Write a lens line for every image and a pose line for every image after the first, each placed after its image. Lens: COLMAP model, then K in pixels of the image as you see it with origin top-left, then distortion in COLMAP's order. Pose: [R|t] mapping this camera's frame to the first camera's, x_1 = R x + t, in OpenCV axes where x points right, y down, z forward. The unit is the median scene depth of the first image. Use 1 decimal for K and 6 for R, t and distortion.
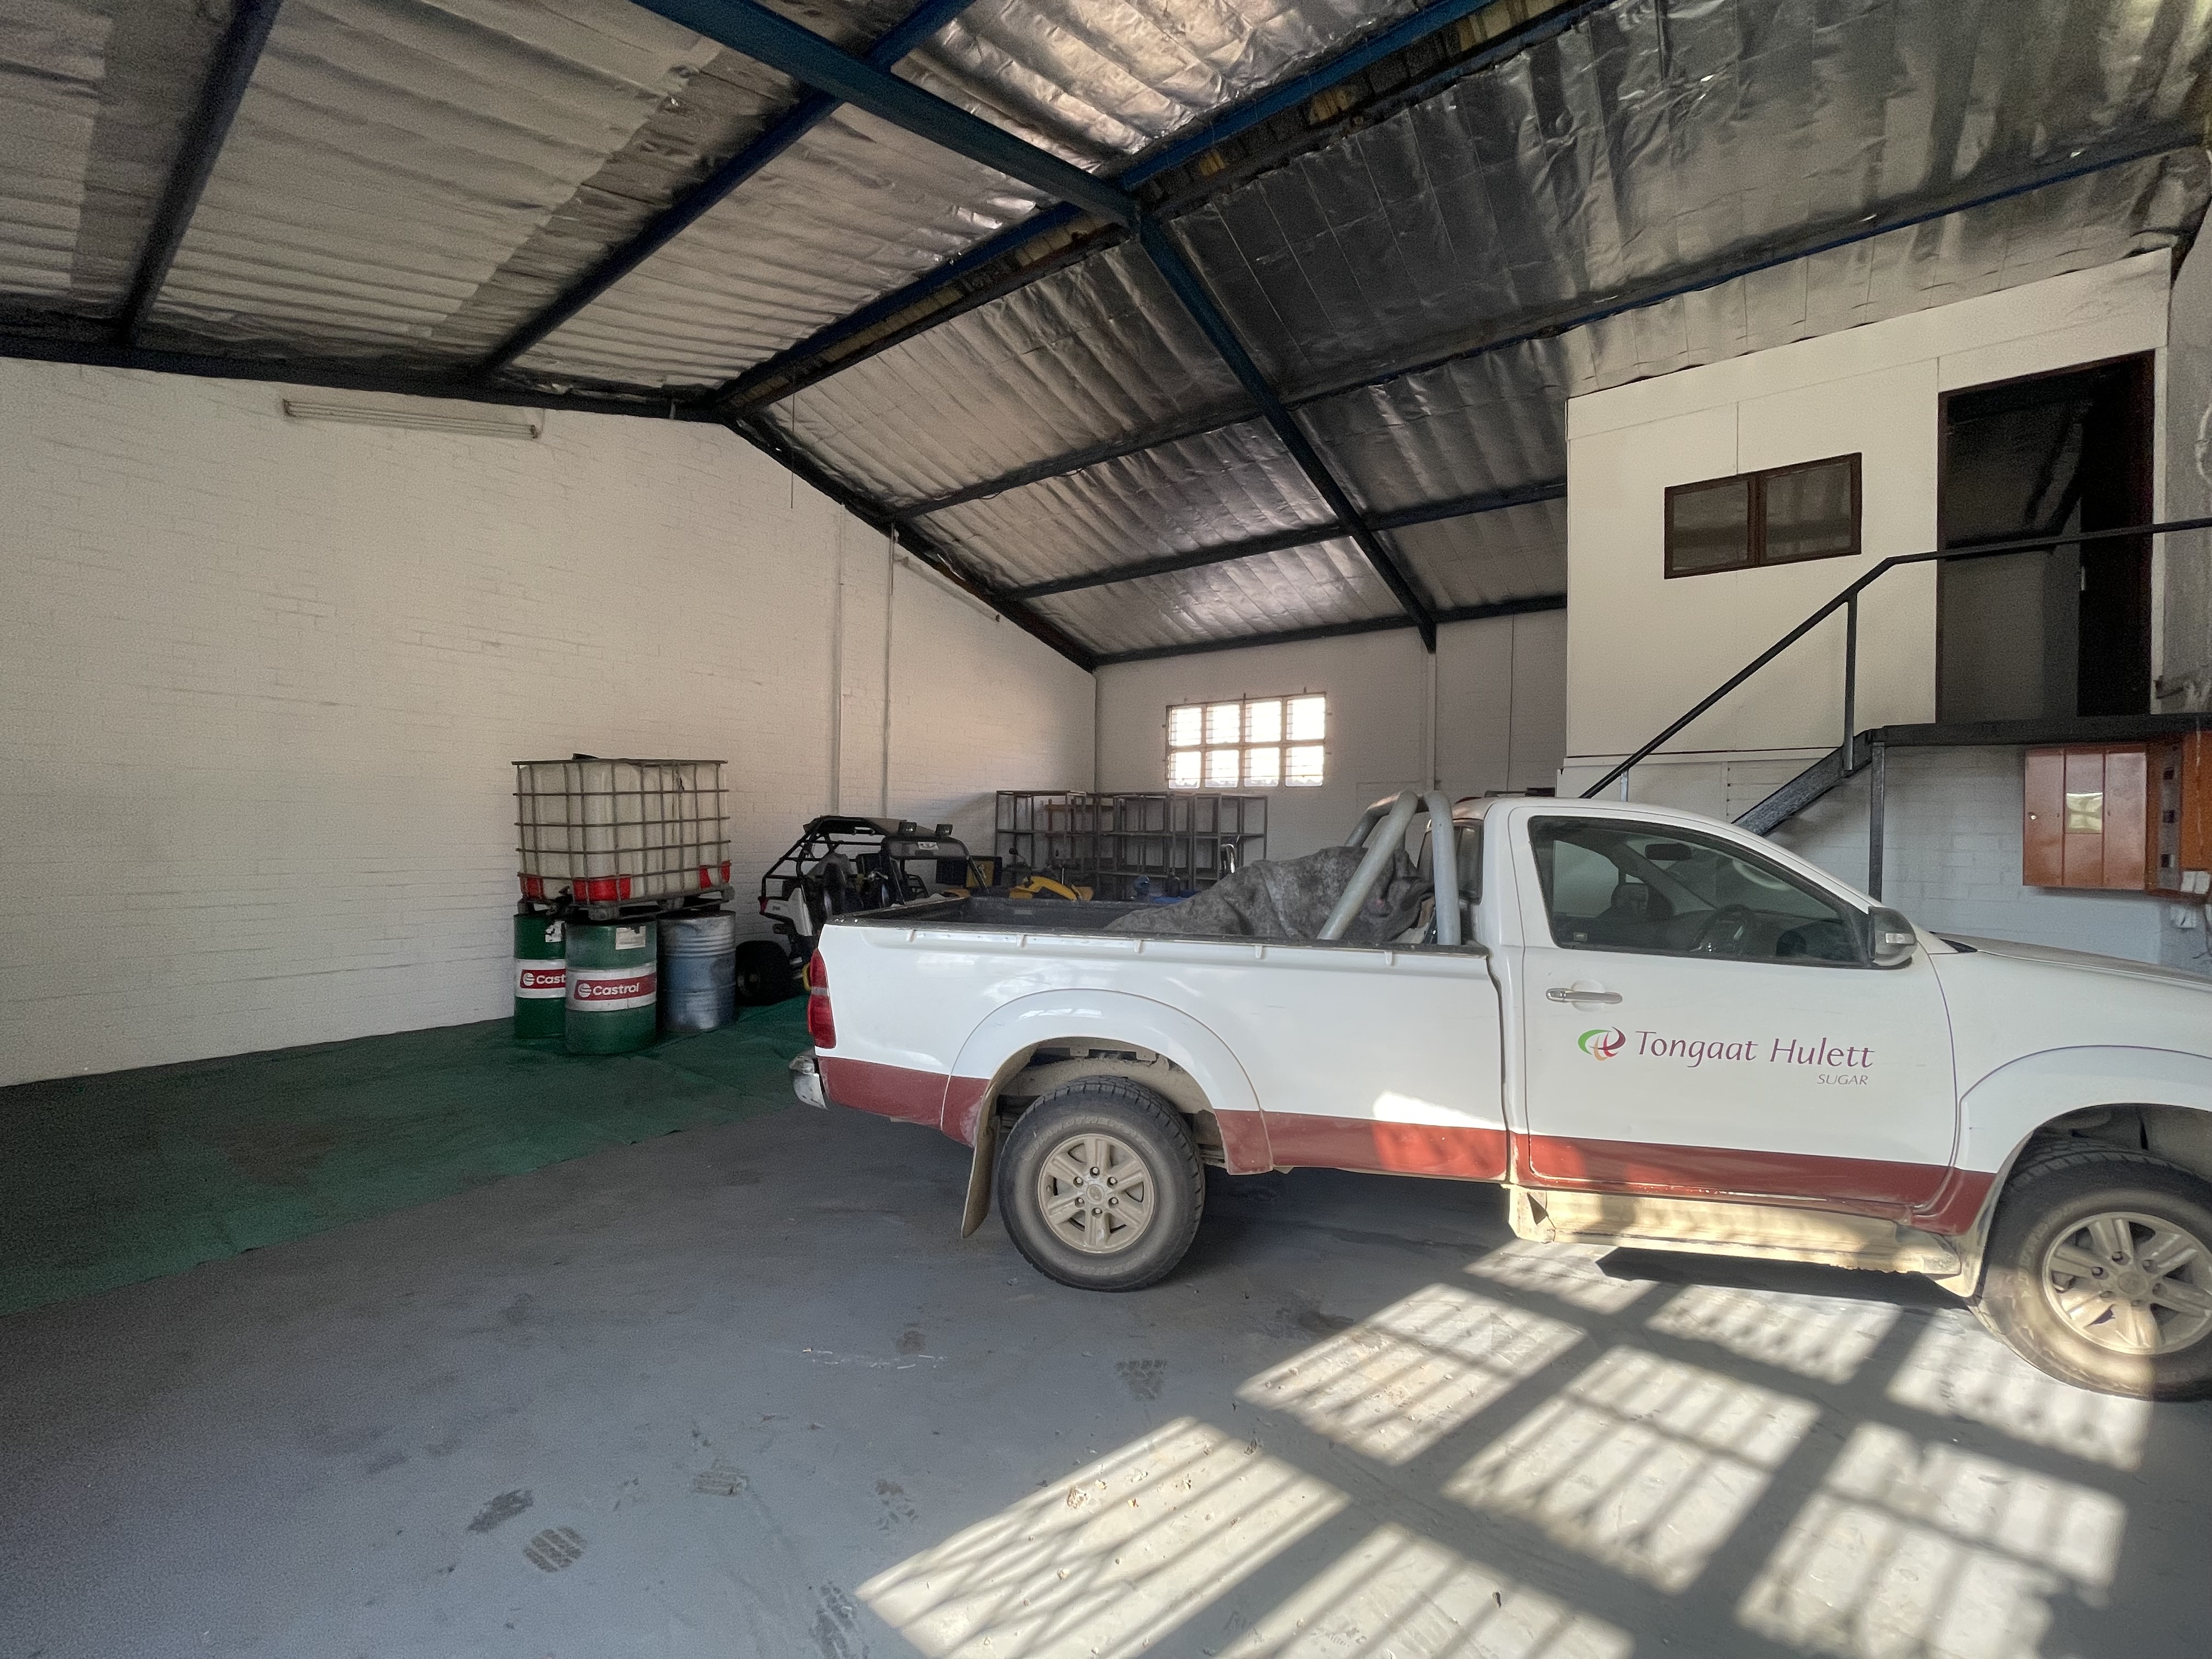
lens RADIAL K [[859.8, 0, 1106.0], [0, 859.8, 829.5], [0, 0, 1]] dist [-0.002193, -0.000130]
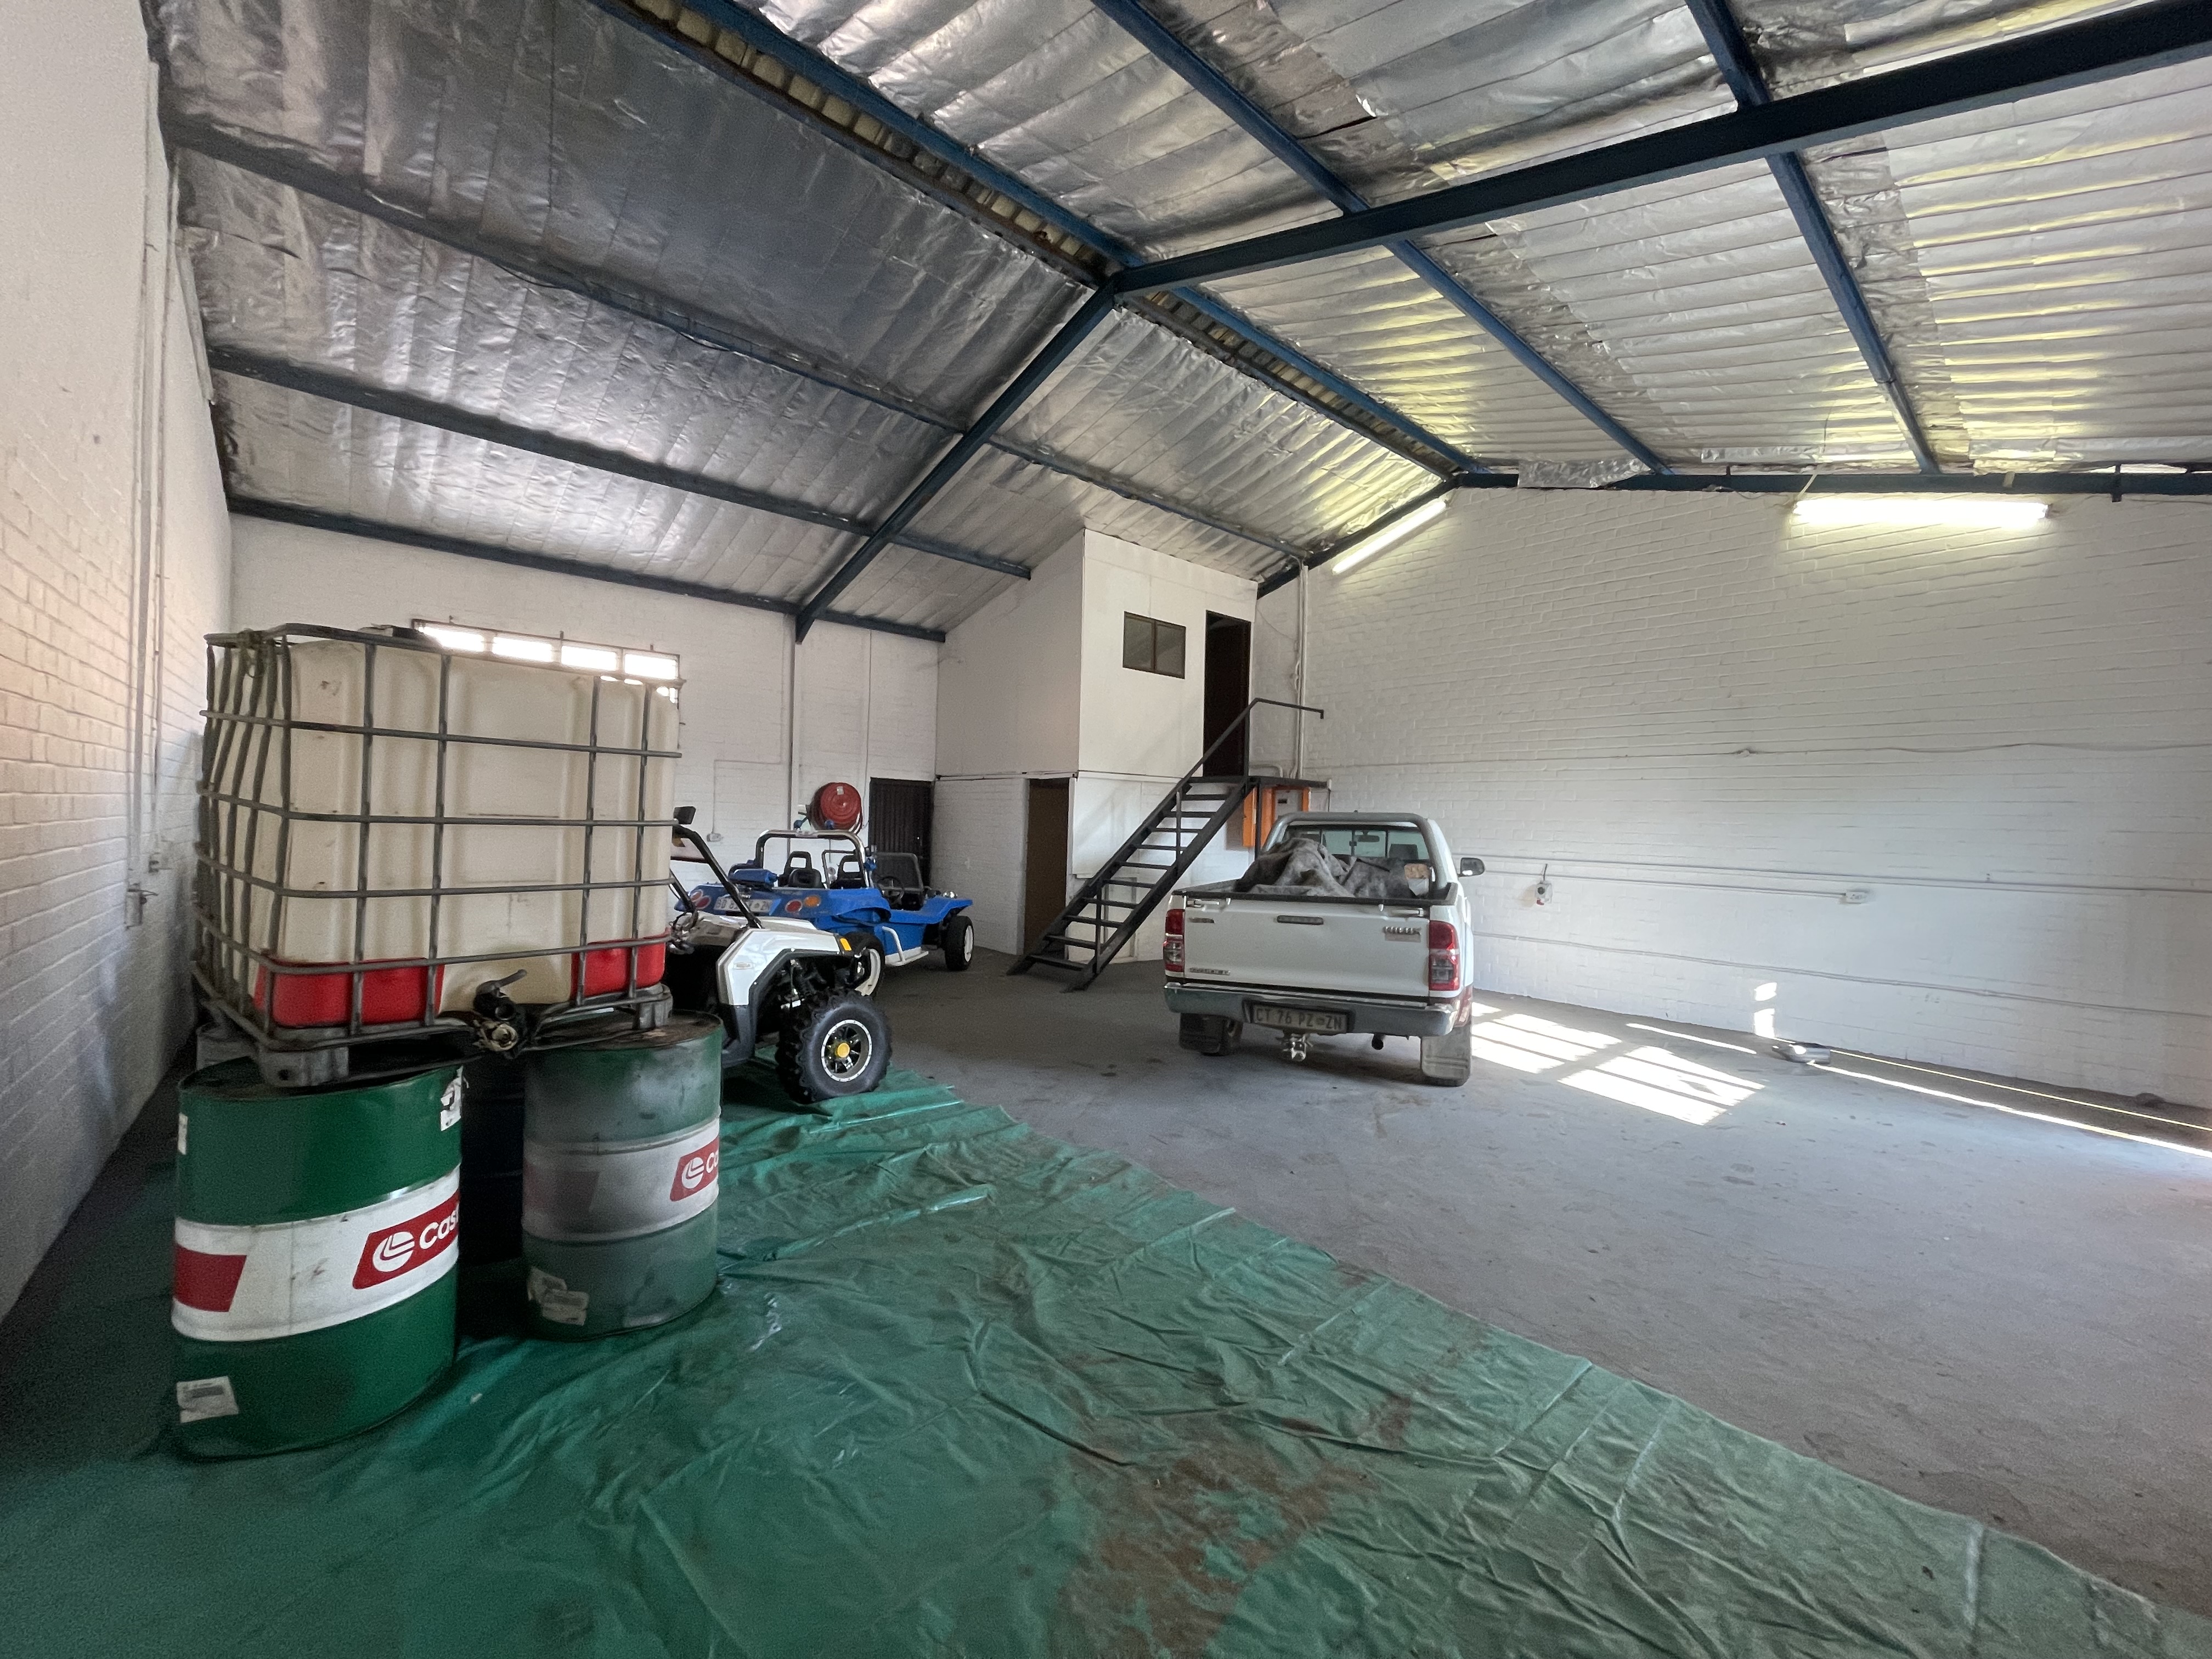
lens RADIAL K [[859.8, 0, 1106.0], [0, 859.8, 829.5], [0, 0, 1]] dist [-0.002193, -0.000130]
pose [[0.227670, -0.018720, 0.973558, -1.138642], [-0.032309, 0.999119, 0.026767, -0.025996], [-0.973202, -0.037549, 0.226865, 0.760661]]
